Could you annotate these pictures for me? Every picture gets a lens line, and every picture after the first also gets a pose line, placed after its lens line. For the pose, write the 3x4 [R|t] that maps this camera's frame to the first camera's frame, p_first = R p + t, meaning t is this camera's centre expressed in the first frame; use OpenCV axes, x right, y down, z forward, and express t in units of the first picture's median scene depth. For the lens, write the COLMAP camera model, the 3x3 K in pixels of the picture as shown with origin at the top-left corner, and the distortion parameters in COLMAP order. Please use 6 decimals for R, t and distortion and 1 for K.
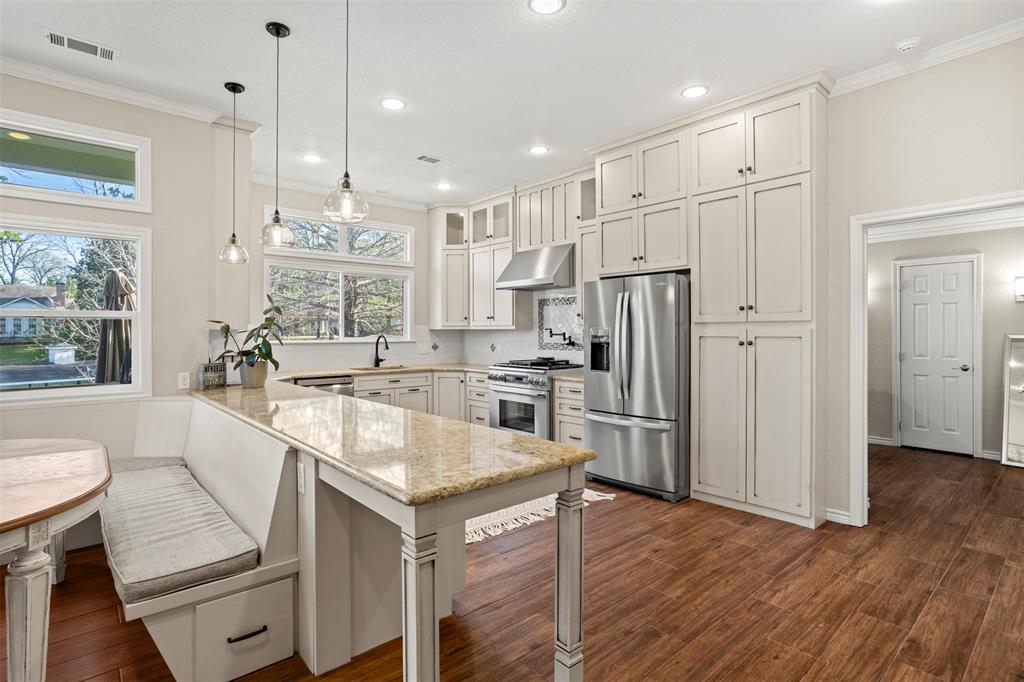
lens RADIAL K [[515.1, 0, 507.9], [0, 515.1, 332.3], [0, 0, 1]] dist [-0.052424, 0.031063]
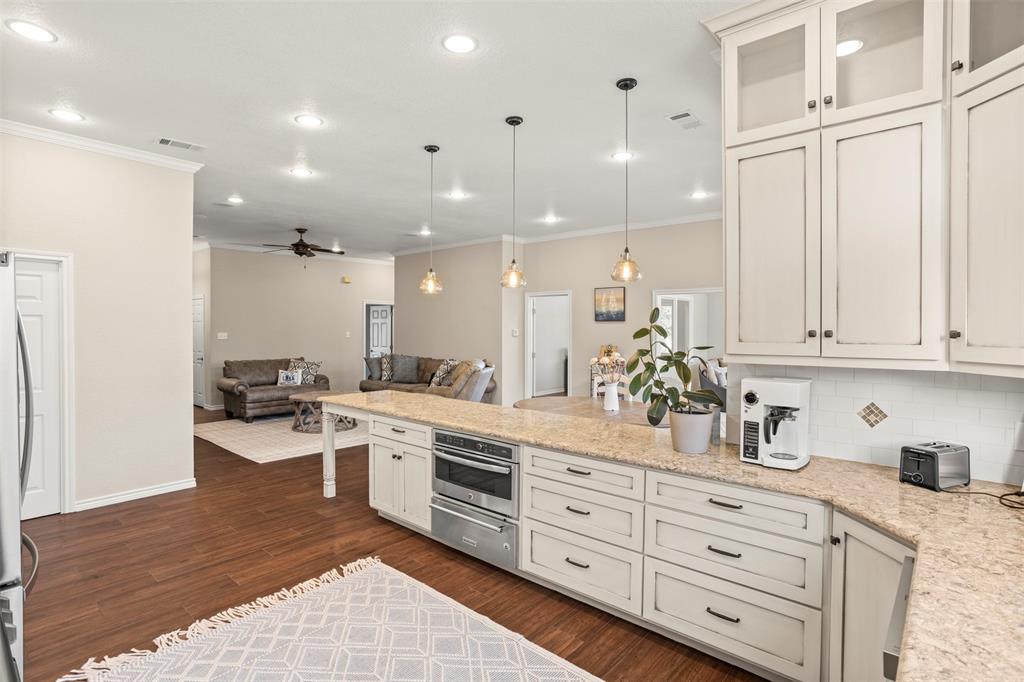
lens RADIAL K [[515.1, 0, 507.9], [0, 515.1, 332.3], [0, 0, 1]] dist [-0.052424, 0.031063]
pose [[-0.991747, -0.000146, -0.128207, -0.141198], [-0.001727, 0.999924, 0.012222, -0.036979], [0.128196, 0.012342, -0.991672, 1.210806]]
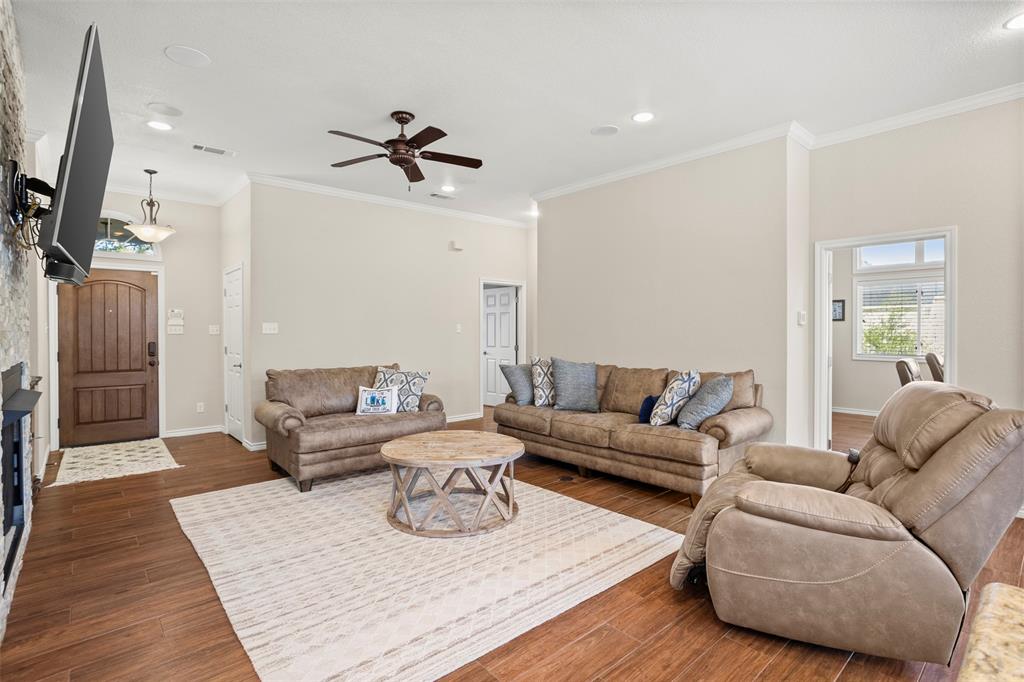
lens RADIAL K [[503.6, 0, 508.8], [0, 503.6, 332.4], [0, 0, 1]] dist [-0.033079, 0.000360]
pose [[-0.999989, 0.002065, -0.004126, 0.109914], [0.002043, 0.999983, 0.005401, 0.002219], [0.004137, 0.005392, -0.999977, 0.404427]]
